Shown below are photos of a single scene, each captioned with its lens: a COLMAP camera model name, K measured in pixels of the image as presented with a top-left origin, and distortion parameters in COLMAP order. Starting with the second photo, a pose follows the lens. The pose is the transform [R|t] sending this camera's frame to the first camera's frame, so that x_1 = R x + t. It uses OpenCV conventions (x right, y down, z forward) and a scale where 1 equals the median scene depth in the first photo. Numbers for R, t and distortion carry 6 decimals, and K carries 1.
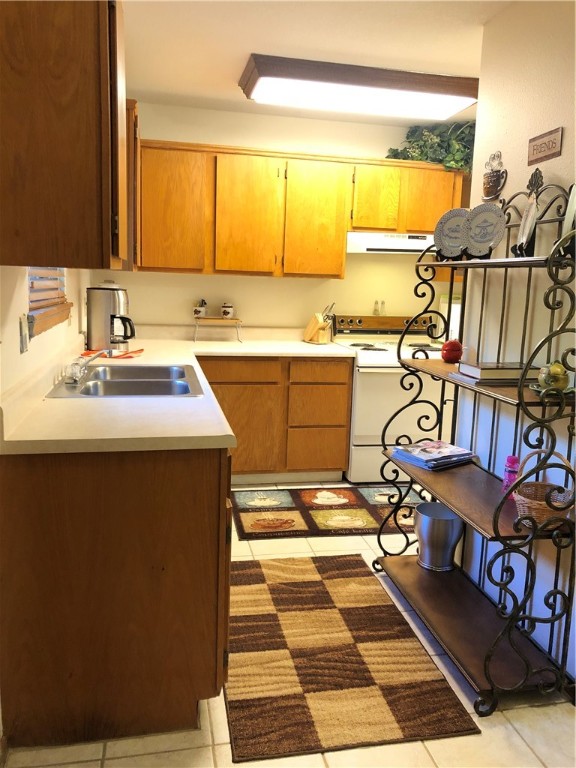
lens RADIAL K [[629.4, 0, 296.3], [0, 629.4, 387.9], [0, 0, 1]] dist [0.065363, -0.059393]
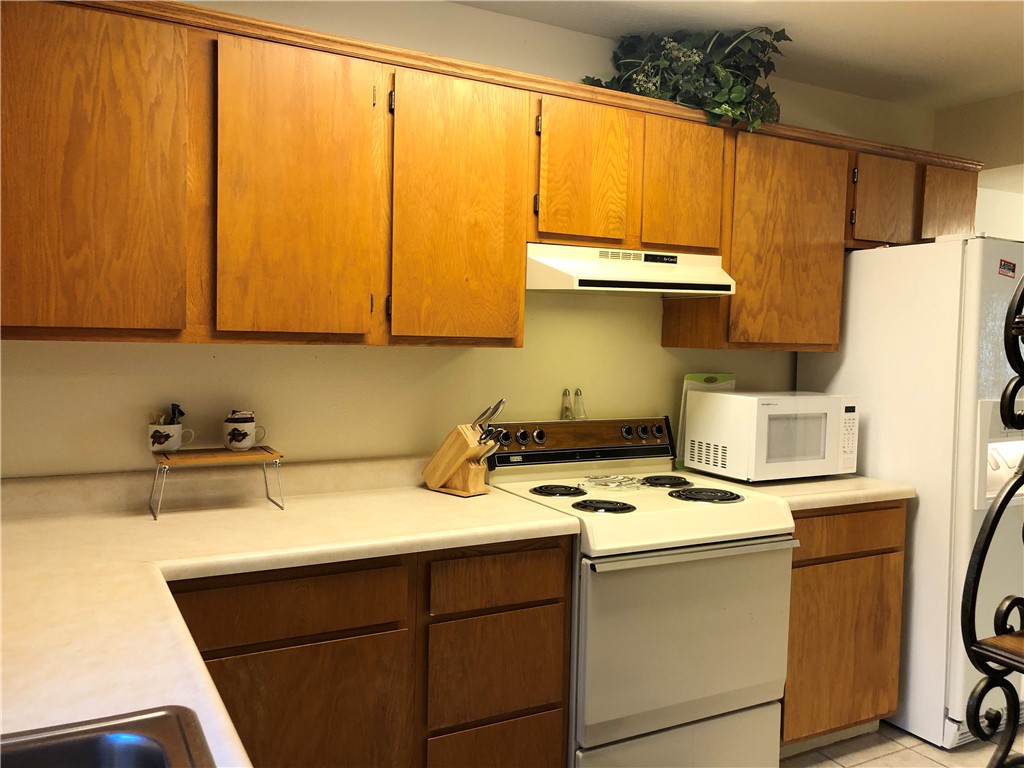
lens RADIAL K [[839.1, 0, 511.4], [0, 839.1, 379.0], [0, 0, 1]] dist [0.065363, -0.059393]
pose [[0.959151, -0.028999, 0.281405, -0.099120], [0.059553, 0.993139, -0.100639, -0.094098], [-0.276556, 0.113286, 0.954297, 0.455393]]
